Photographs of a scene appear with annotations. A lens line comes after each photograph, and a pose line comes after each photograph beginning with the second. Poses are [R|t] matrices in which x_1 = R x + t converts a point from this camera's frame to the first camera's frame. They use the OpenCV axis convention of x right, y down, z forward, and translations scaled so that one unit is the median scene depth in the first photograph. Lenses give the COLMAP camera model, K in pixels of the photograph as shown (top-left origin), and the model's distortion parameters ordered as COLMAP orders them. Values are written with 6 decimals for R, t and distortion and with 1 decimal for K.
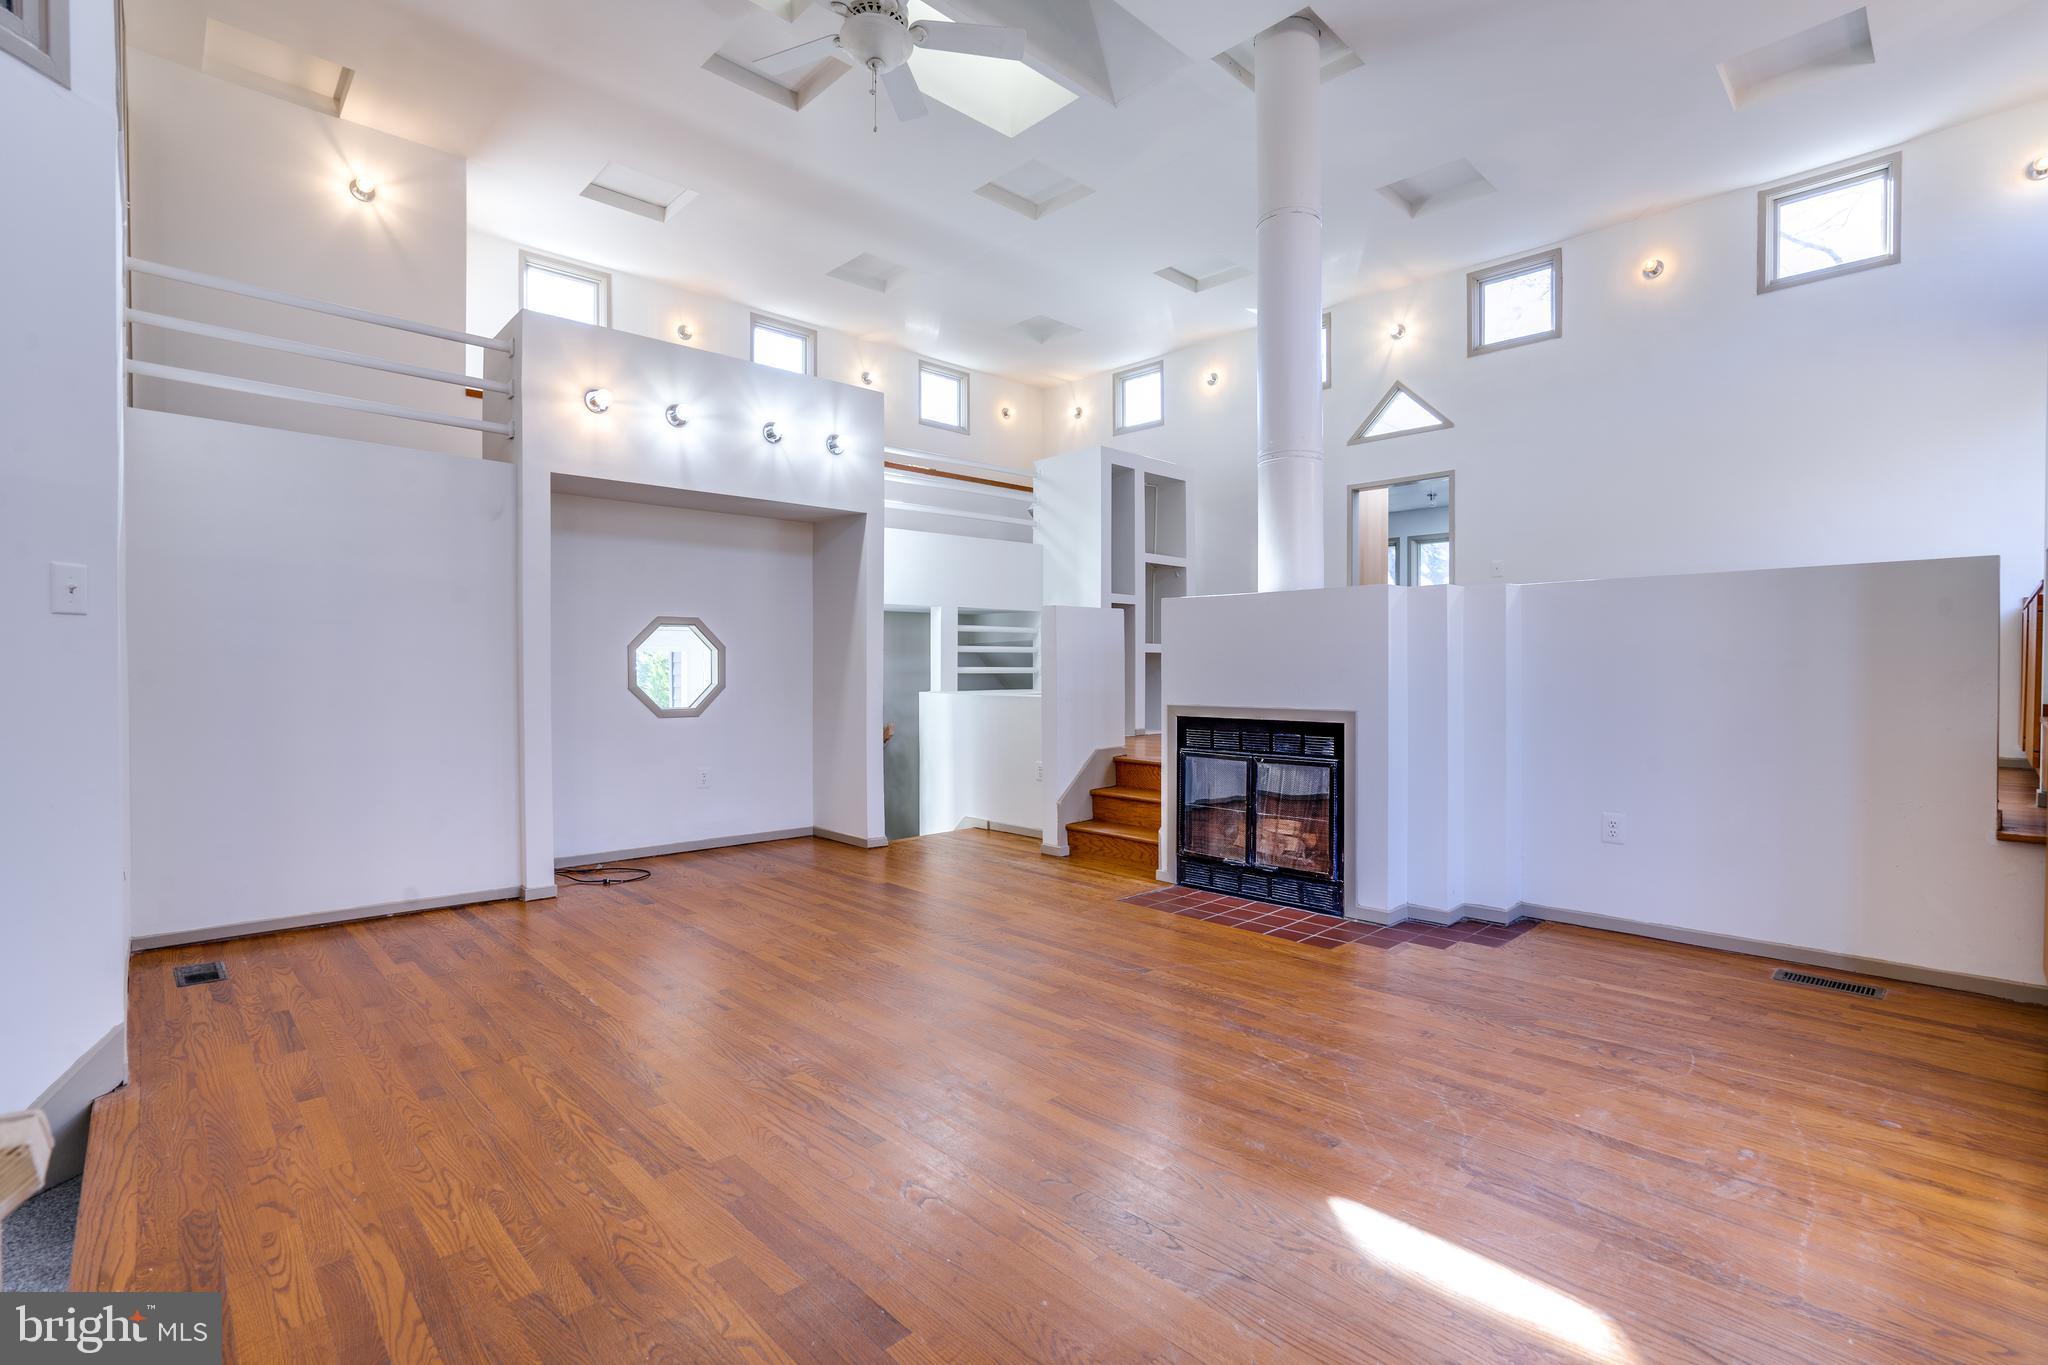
lens RADIAL K [[948.2, 0, 1049.7], [0, 948.2, 670.2], [0, 0, 1]] dist [-0.040568, 0.019430]
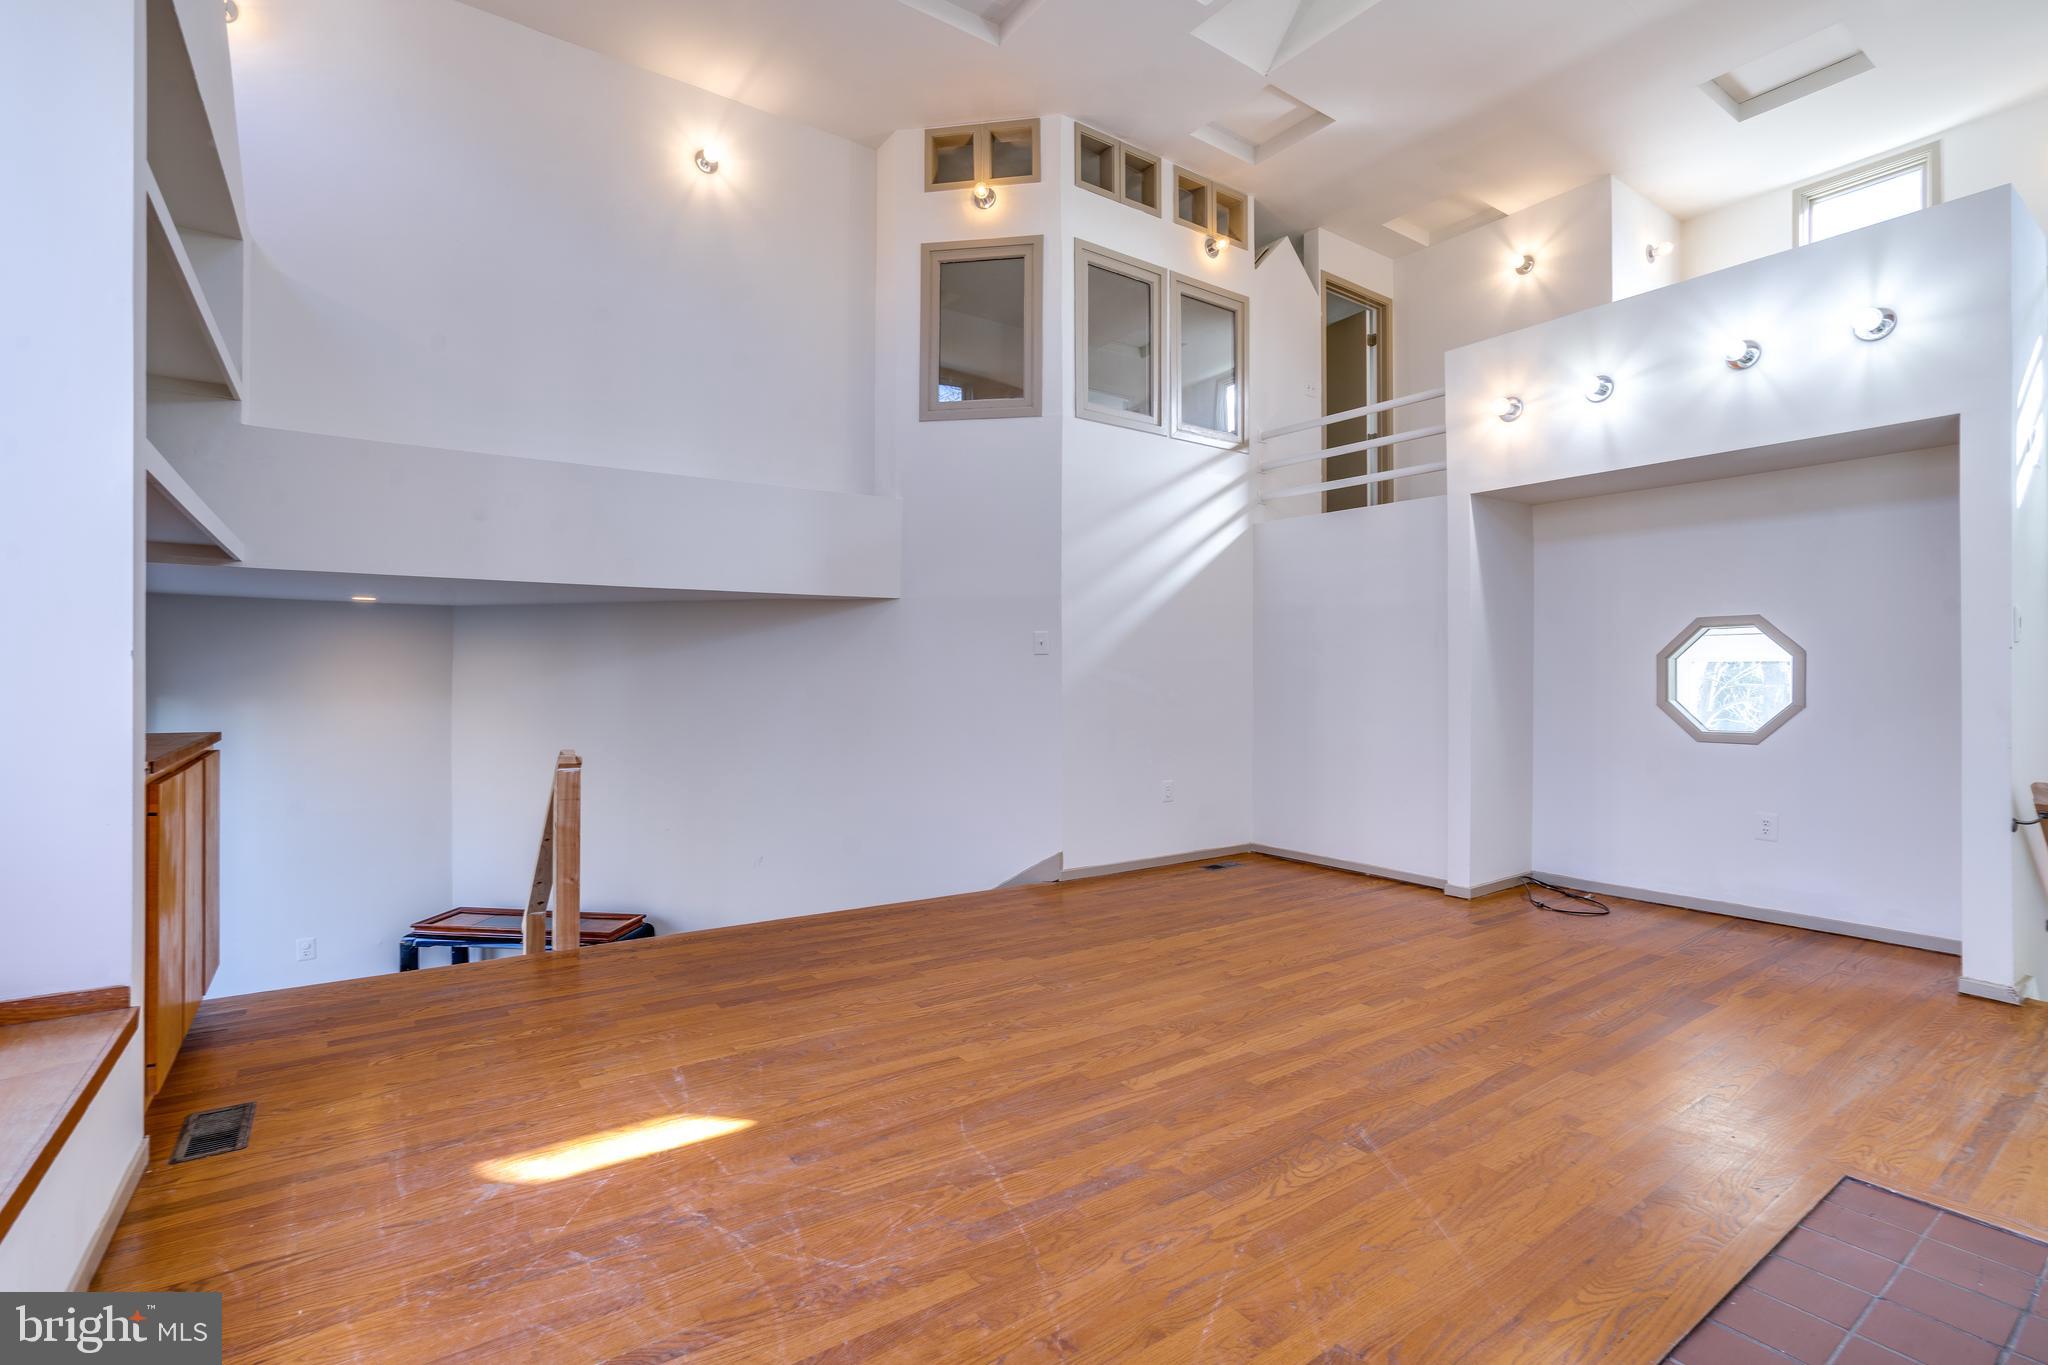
lens RADIAL K [[948.2, 0, 1006.3], [0, 948.2, 689.5], [0, 0, 1]] dist [-0.040568, 0.019430]
pose [[-0.169886, 0.010563, -0.985407, 0.542526], [-0.004183, 0.999926, 0.011440, -0.002017], [0.985455, 0.006066, -0.169830, 0.607046]]
